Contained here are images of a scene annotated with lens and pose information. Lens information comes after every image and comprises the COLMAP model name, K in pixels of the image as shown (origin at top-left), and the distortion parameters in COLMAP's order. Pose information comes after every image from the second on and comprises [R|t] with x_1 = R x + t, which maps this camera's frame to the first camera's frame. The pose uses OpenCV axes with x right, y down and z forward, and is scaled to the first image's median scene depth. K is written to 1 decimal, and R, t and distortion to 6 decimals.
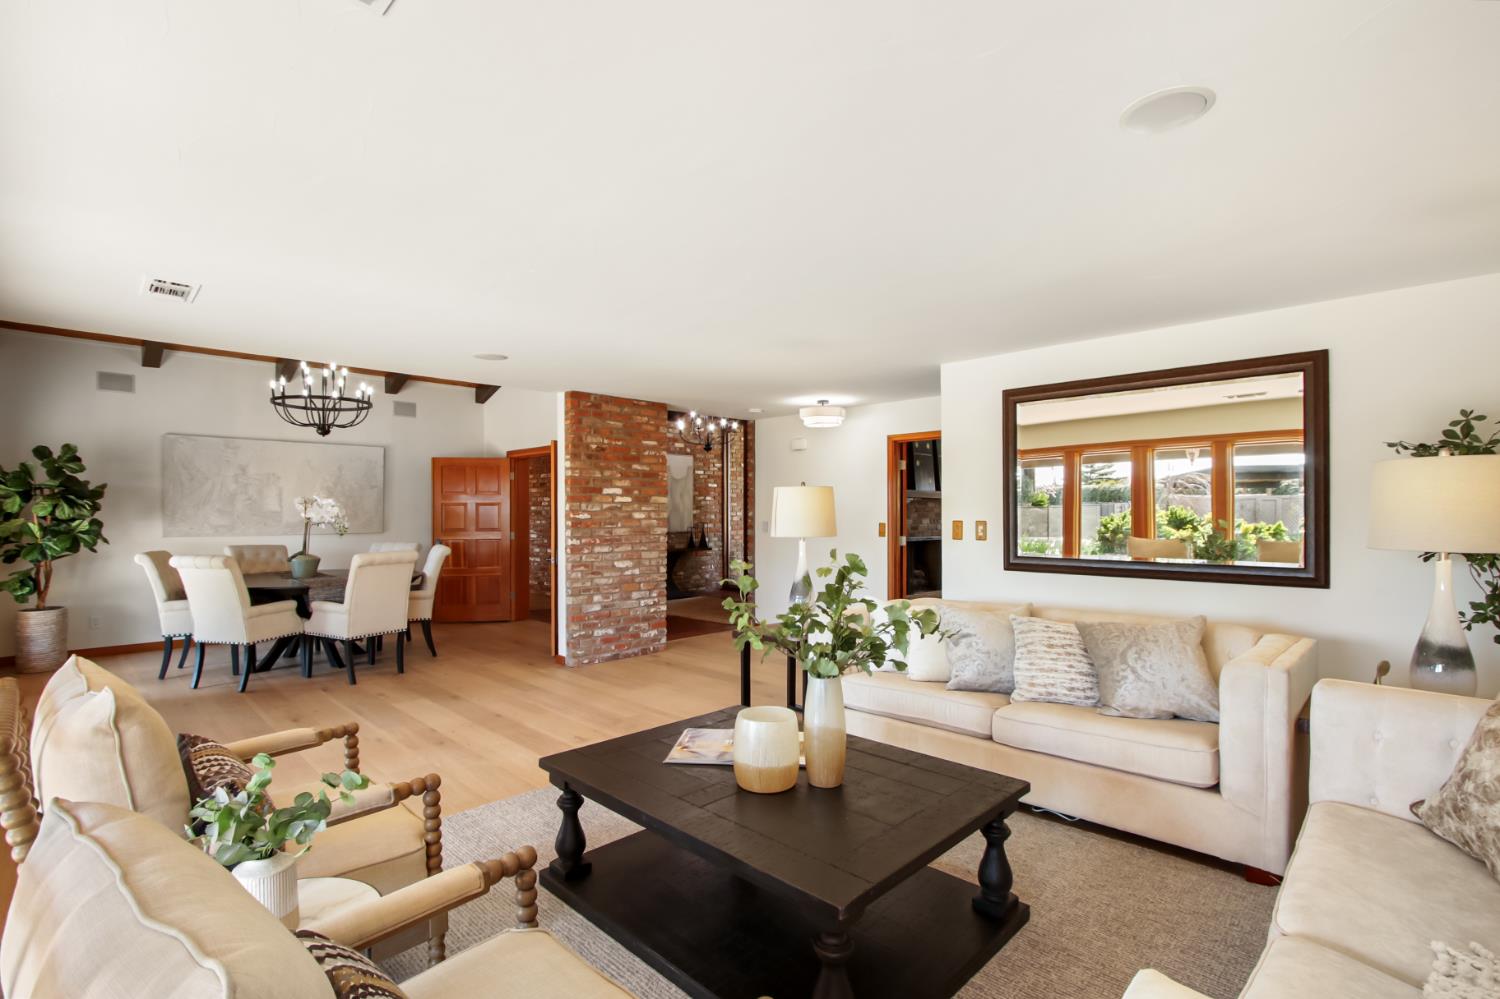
lens RADIAL K [[695.4, 0, 750.0], [0, 695.4, 513.7], [0, 0, 1]] dist [-0.001143, -0.000191]
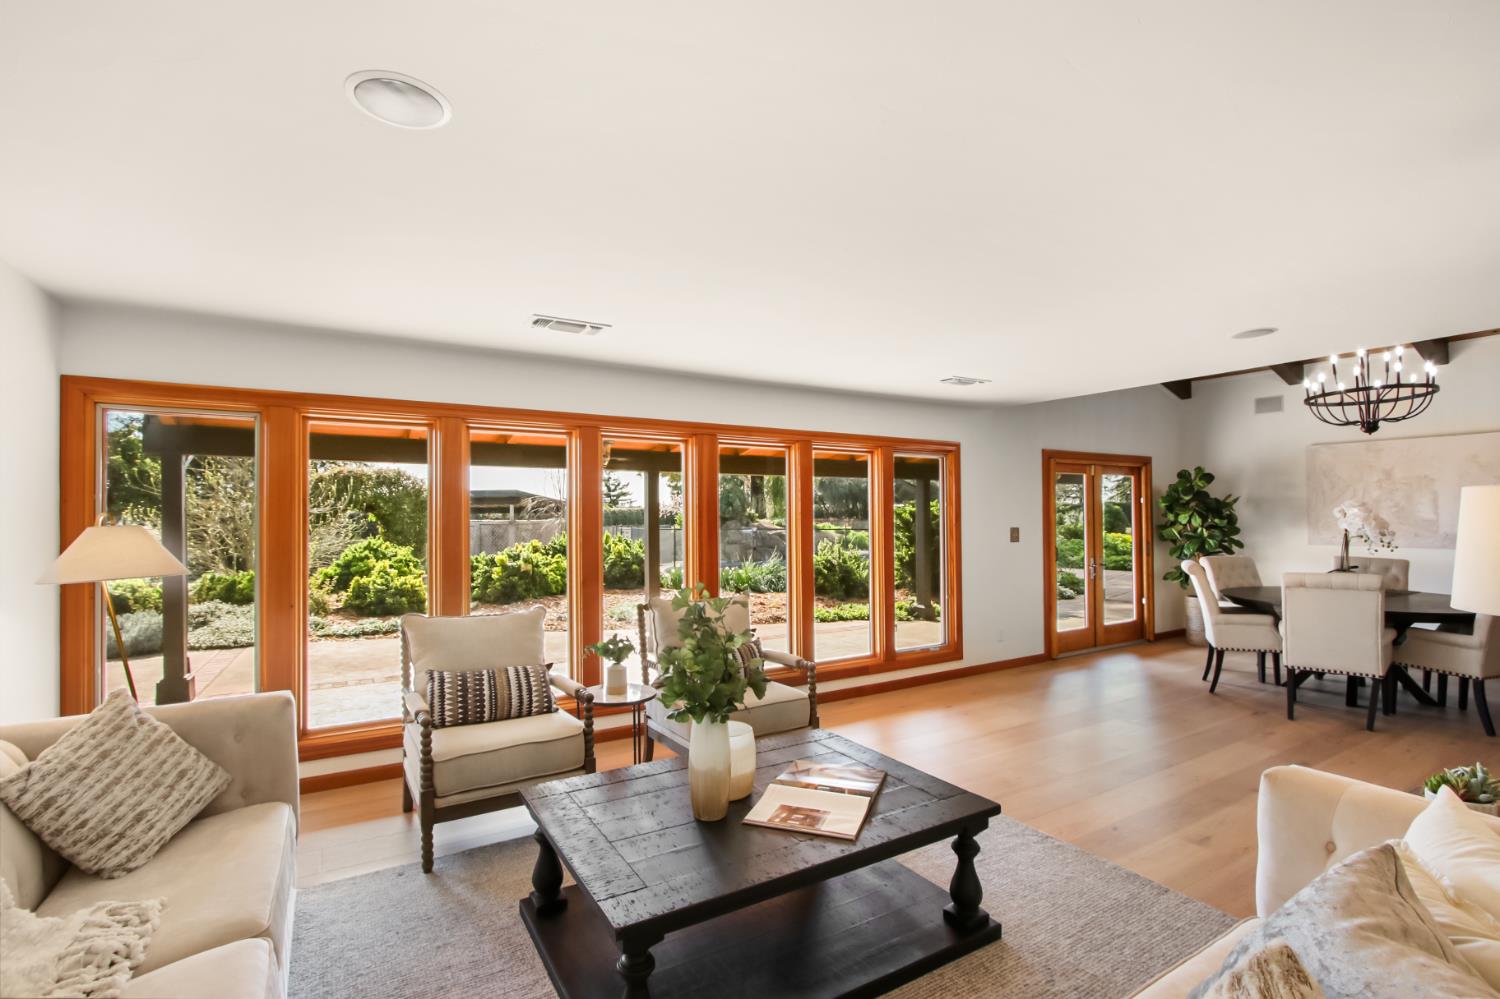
lens RADIAL K [[695.4, 0, 750.0], [0, 695.4, 513.7], [0, 0, 1]] dist [-0.001143, -0.000191]
pose [[-0.240091, 0.000565, -0.970750, 0.361210], [0.005598, 0.999984, -0.000803, -0.015944], [0.970734, -0.005627, -0.240090, 0.431775]]
